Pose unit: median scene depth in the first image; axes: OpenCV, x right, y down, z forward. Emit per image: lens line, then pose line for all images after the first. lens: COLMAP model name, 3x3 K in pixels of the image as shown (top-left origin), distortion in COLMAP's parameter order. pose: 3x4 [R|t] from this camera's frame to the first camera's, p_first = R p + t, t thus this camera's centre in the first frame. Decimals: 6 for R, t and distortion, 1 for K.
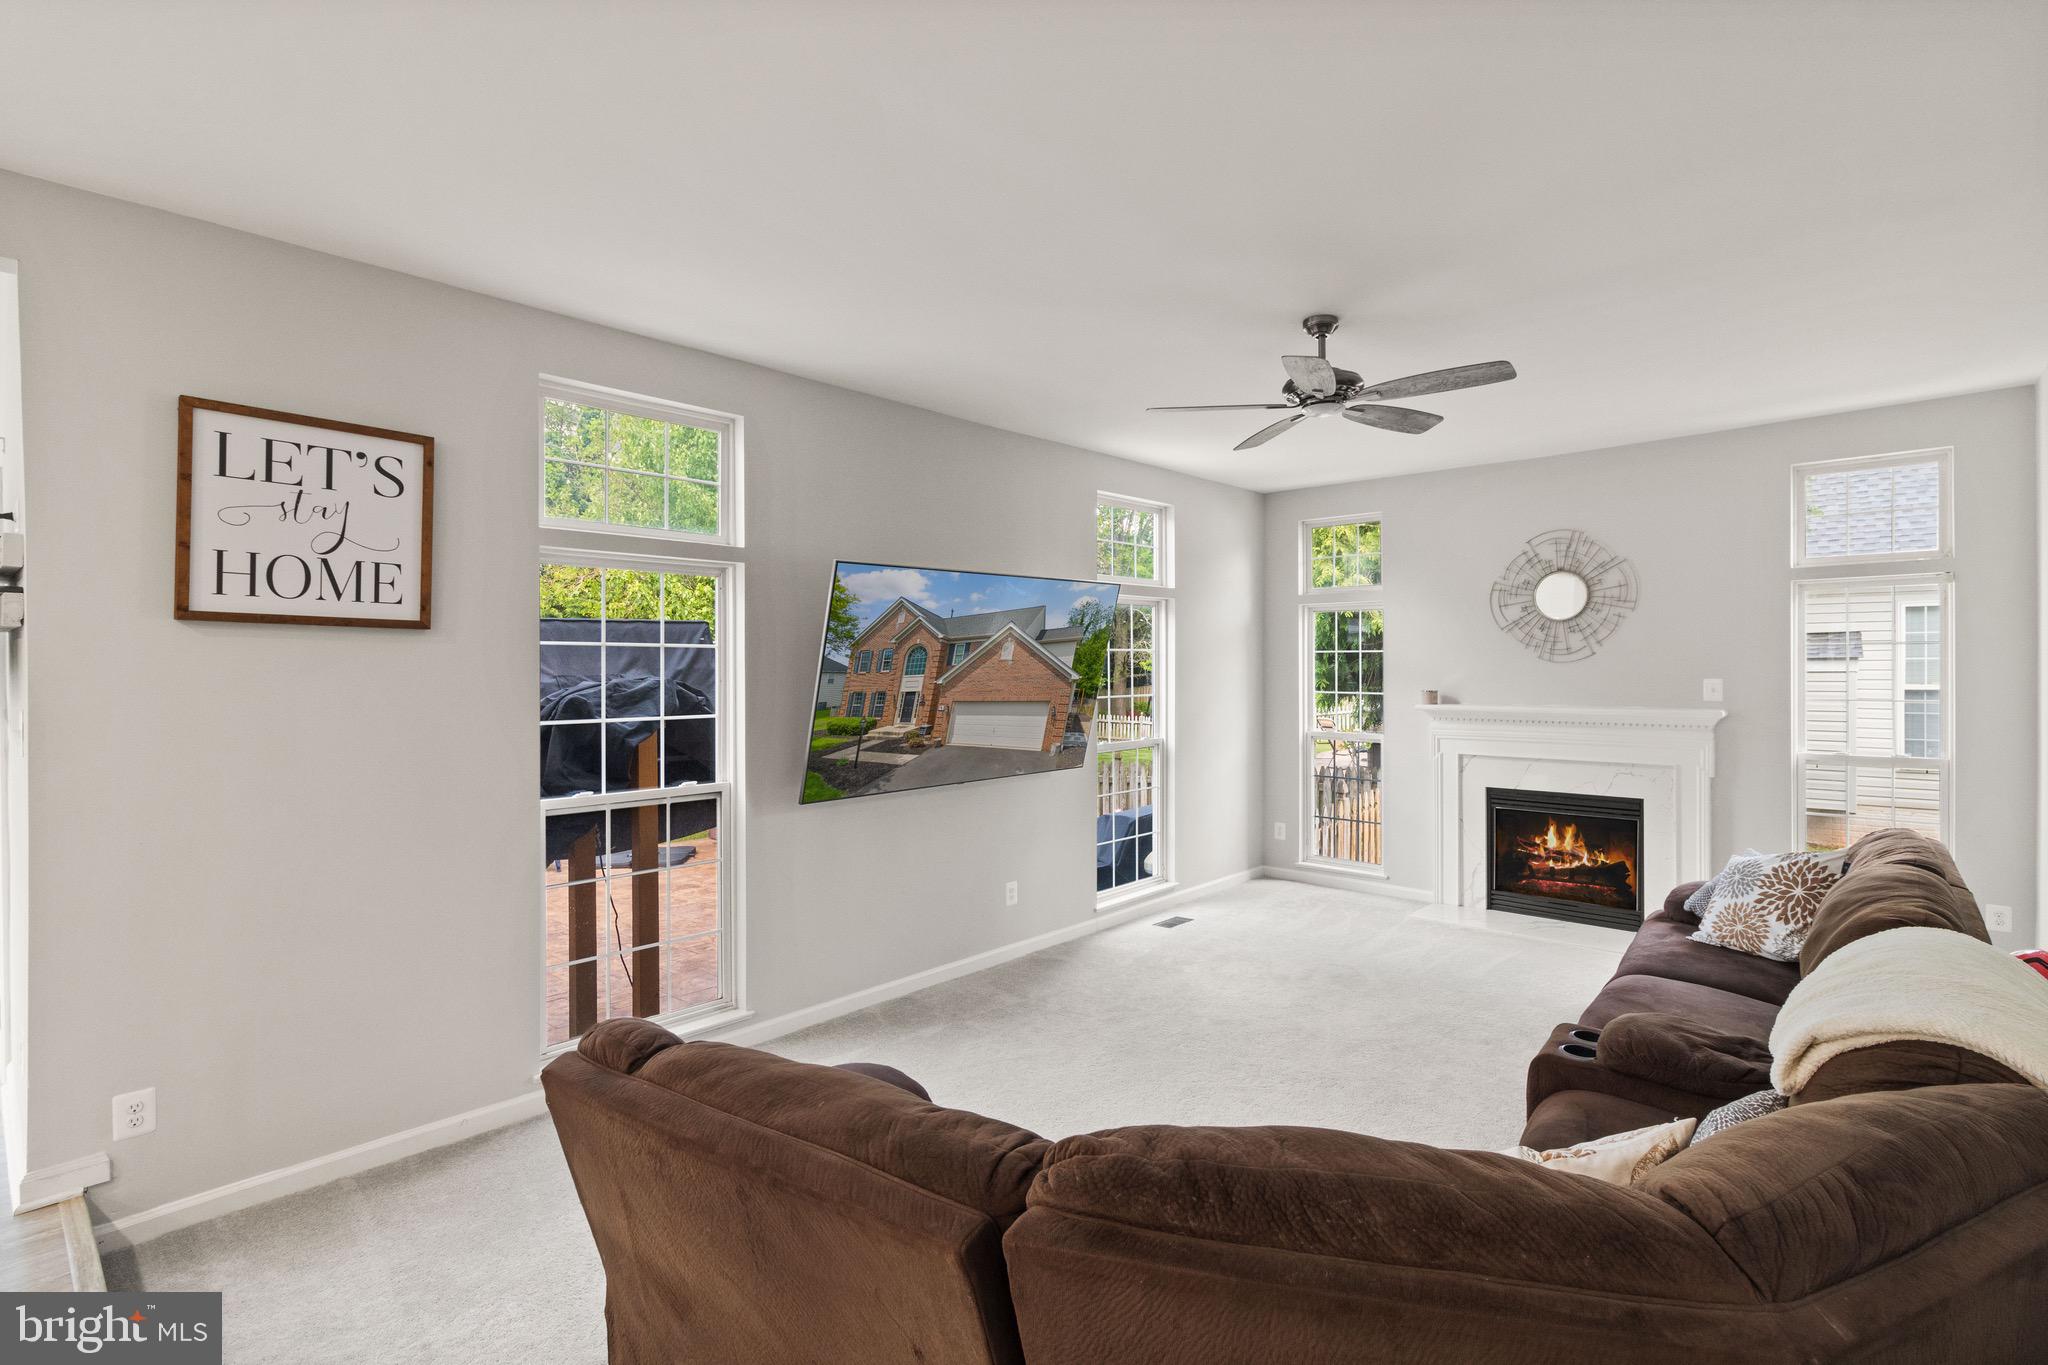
lens RADIAL K [[962.8, 0, 1024.5], [0, 962.8, 666.7], [0, 0, 1]] dist [0.001389, -0.000334]
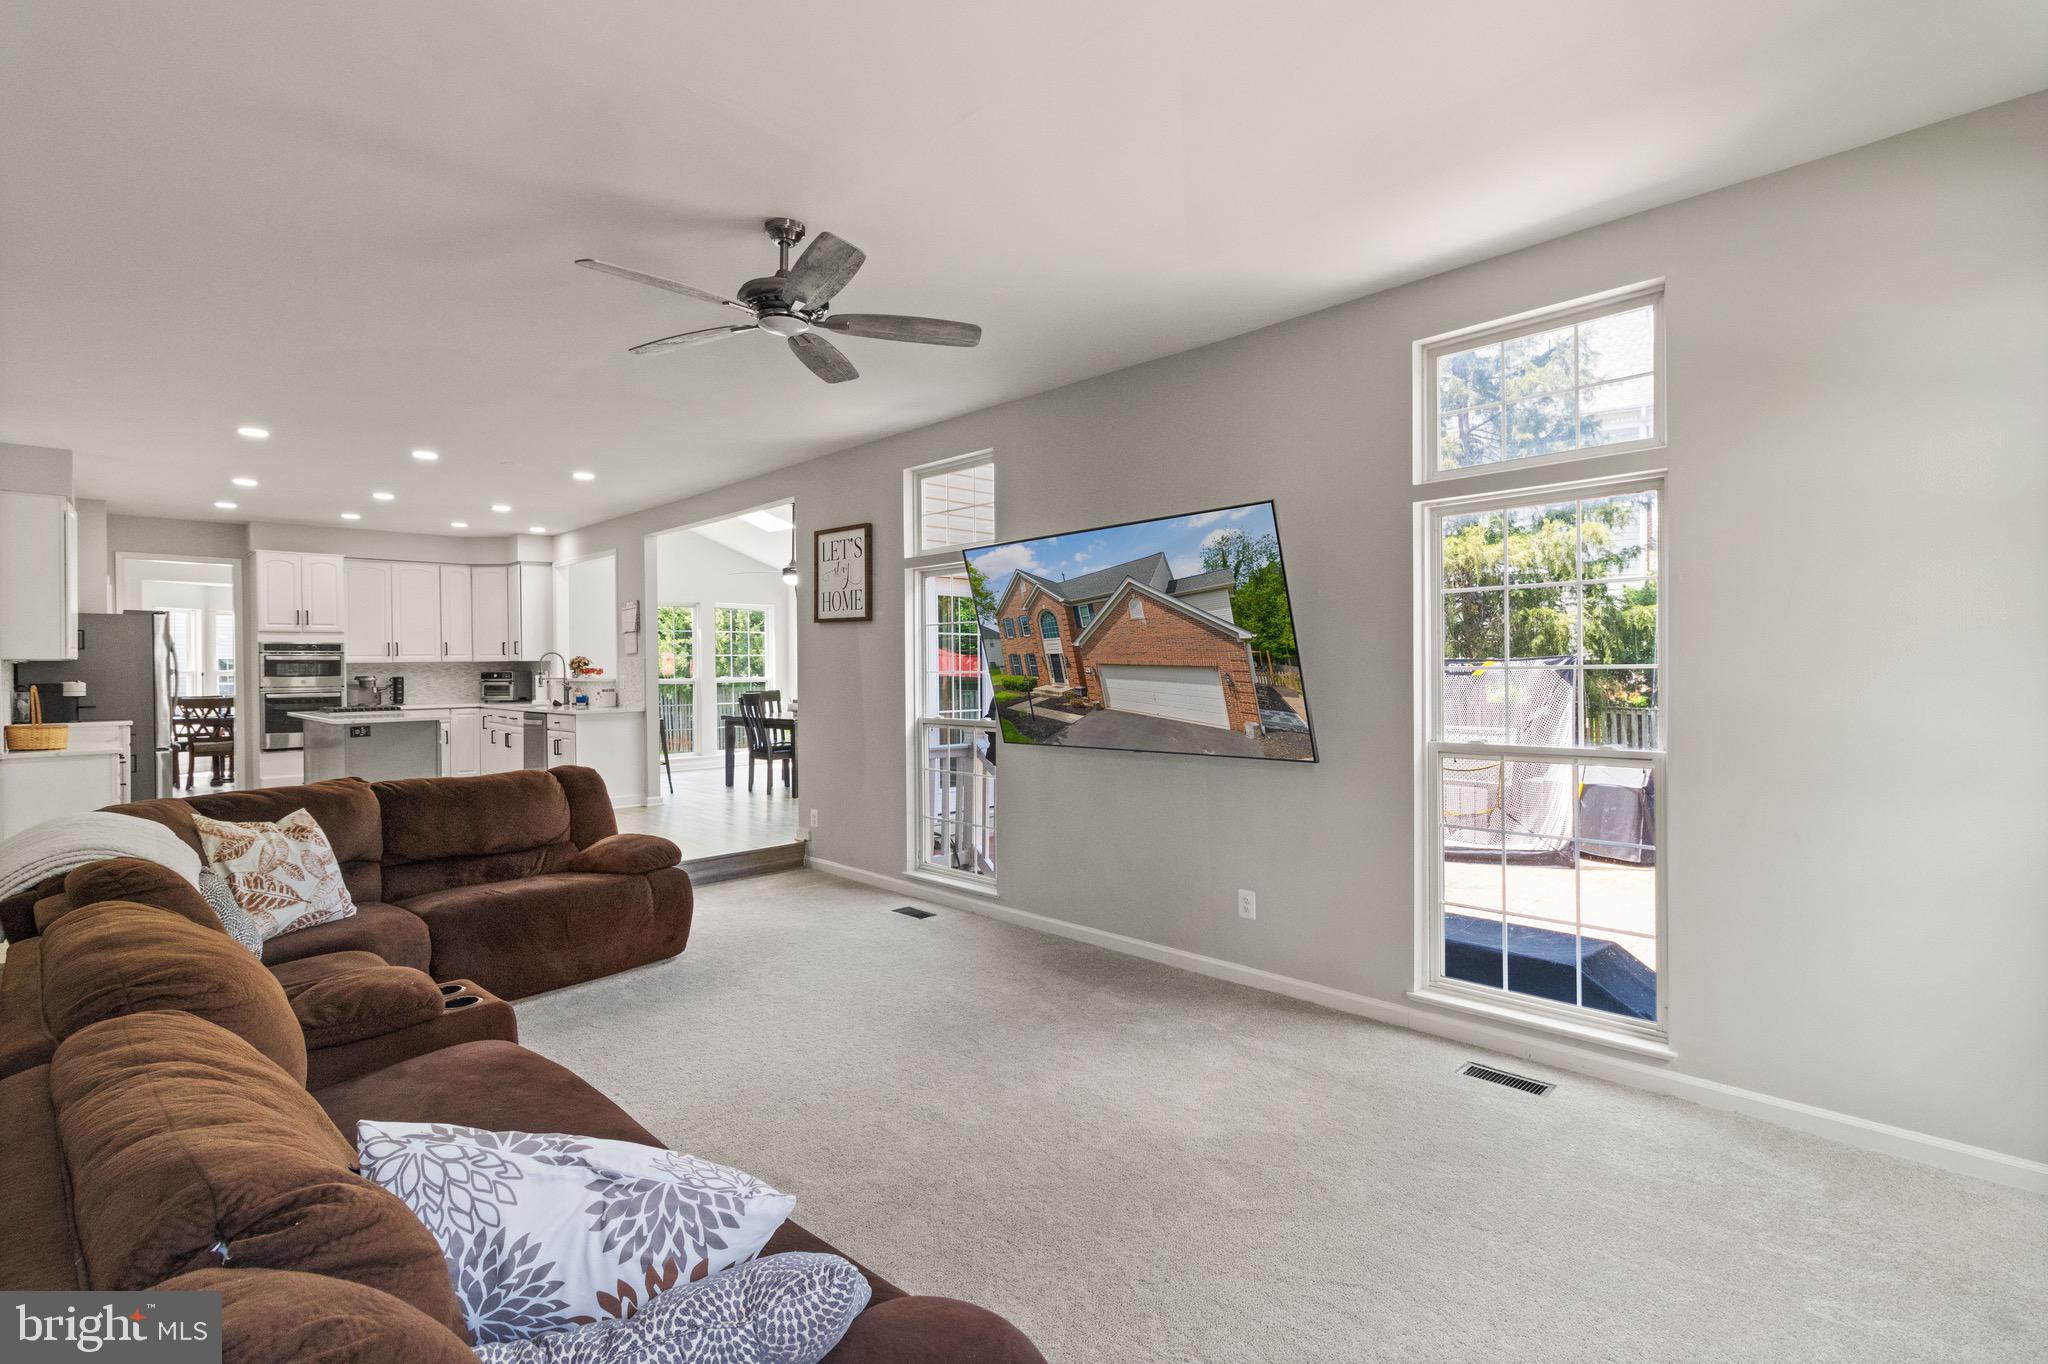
lens RADIAL K [[964.5, 0, 1020.9], [0, 964.5, 648.6], [0, 0, 1]] dist [-0.002036, -0.000021]
pose [[-0.018369, -0.031908, -0.999322, 0.956910], [-0.006927, 0.999471, -0.031786, 0.054430], [0.999807, 0.006338, -0.018580, 0.978994]]
